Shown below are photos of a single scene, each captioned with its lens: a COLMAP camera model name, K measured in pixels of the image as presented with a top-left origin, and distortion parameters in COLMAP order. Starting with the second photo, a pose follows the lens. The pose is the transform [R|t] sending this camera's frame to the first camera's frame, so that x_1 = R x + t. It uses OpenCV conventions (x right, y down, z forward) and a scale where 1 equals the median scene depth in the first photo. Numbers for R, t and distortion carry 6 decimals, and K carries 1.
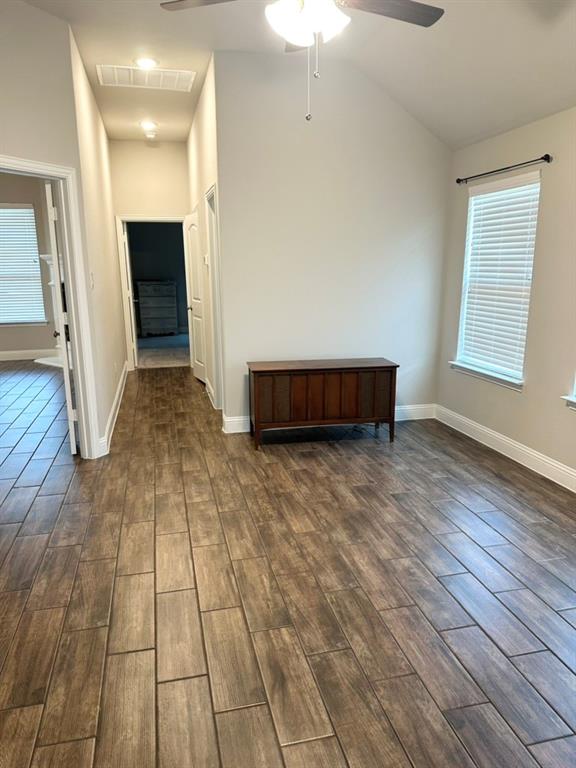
lens RADIAL K [[546.6, 0, 284.2], [0, 546.6, 380.6], [0, 0, 1]] dist [0.026116, -0.023502]
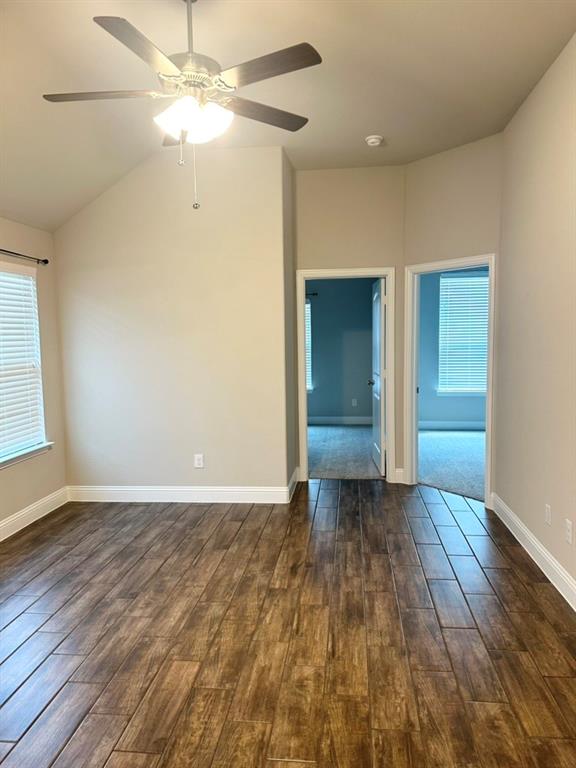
lens RADIAL K [[546.6, 0, 287.1], [0, 546.6, 385.6], [0, 0, 1]] dist [0.026116, -0.023502]
pose [[-0.940927, -0.014209, 0.338312, -0.275482], [0.087357, 0.955111, 0.283077, -0.249540], [-0.327148, 0.295908, -0.897448, 1.155112]]
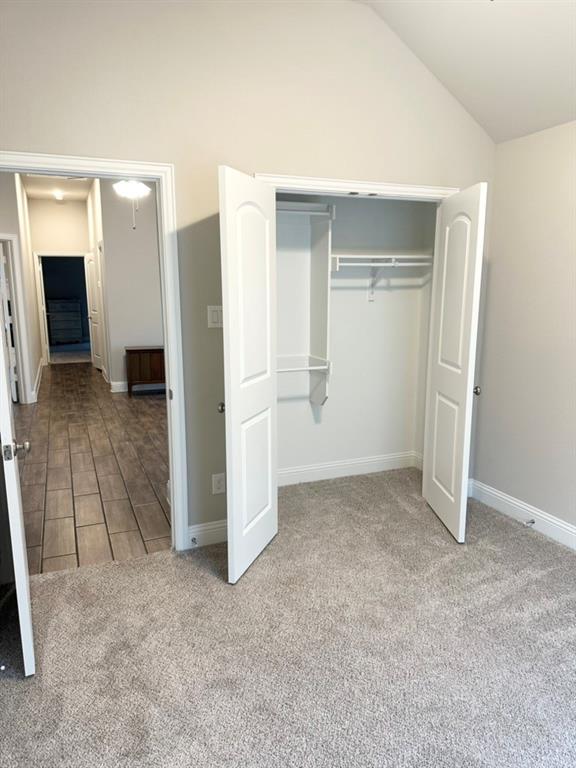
lens RADIAL K [[546.6, 0, 280.8], [0, 546.6, 357.6], [0, 0, 1]] dist [0.026116, -0.023502]
pose [[0.988062, -0.026298, 0.151795, 0.165487], [0.037620, 0.996680, -0.072204, 0.155761], [-0.149392, 0.077052, 0.985771, -0.784393]]
